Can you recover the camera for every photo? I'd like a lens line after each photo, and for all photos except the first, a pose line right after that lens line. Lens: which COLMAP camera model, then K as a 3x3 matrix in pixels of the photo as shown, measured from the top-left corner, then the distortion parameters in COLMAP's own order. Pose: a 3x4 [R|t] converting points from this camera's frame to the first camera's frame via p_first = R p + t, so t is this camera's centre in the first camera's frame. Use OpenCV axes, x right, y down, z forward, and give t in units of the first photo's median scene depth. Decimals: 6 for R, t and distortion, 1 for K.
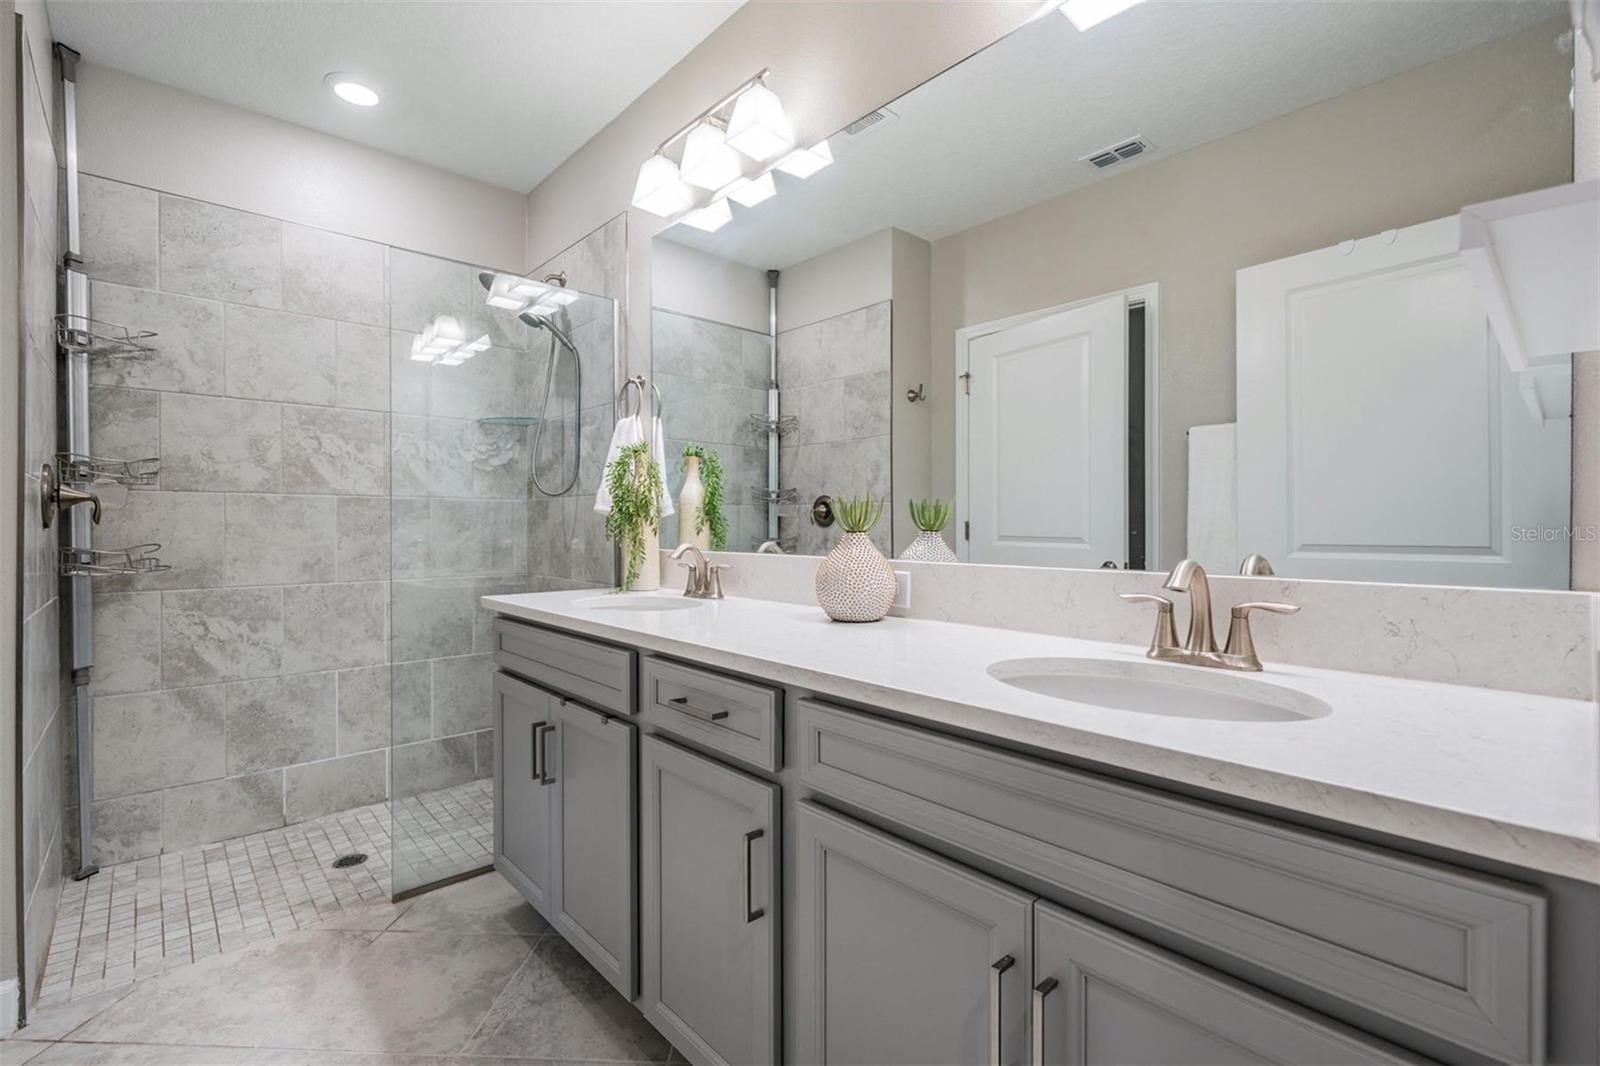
lens RADIAL K [[727.7, 0, 803.0], [0, 727.7, 531.8], [0, 0, 1]] dist [-0.001295, -0.000703]
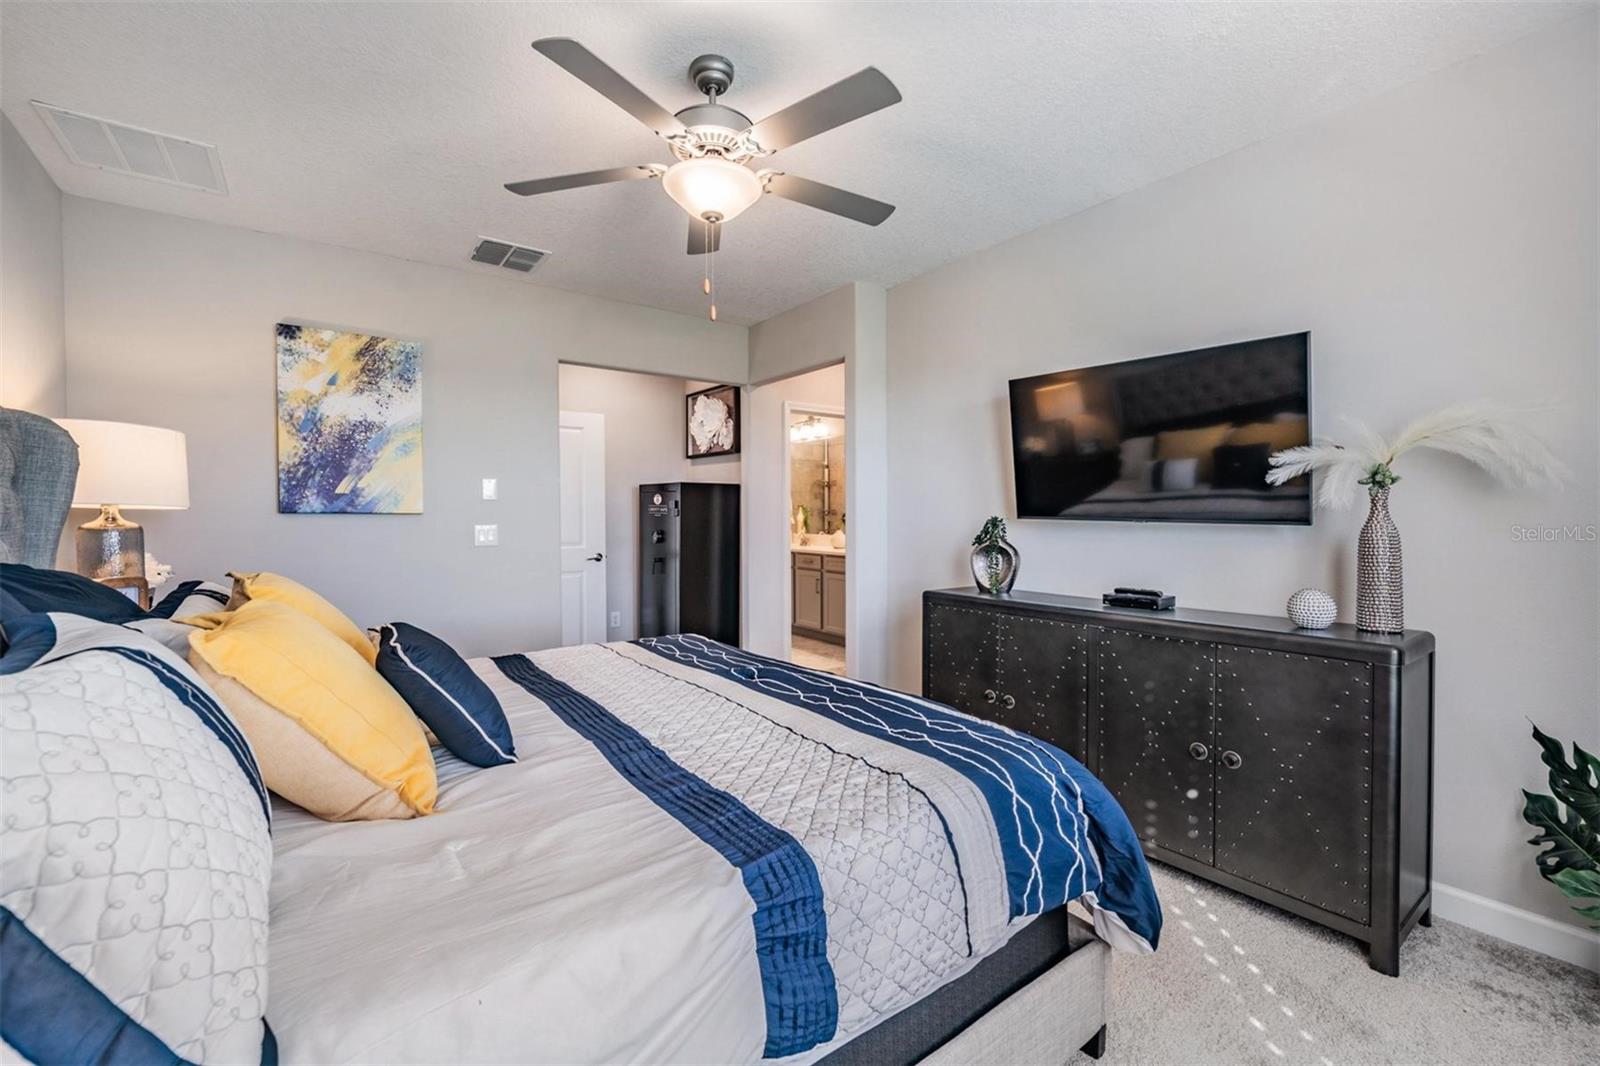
lens RADIAL K [[679.3, 0, 799.0], [0, 679.3, 527.6], [0, 0, 1]] dist [-0.000657, 0.000226]
pose [[0.994959, -0.001347, -0.100273, 0.097711], [0.002335, 0.999950, 0.009738, -0.021055], [0.100254, -0.009923, 0.994912, -1.297759]]
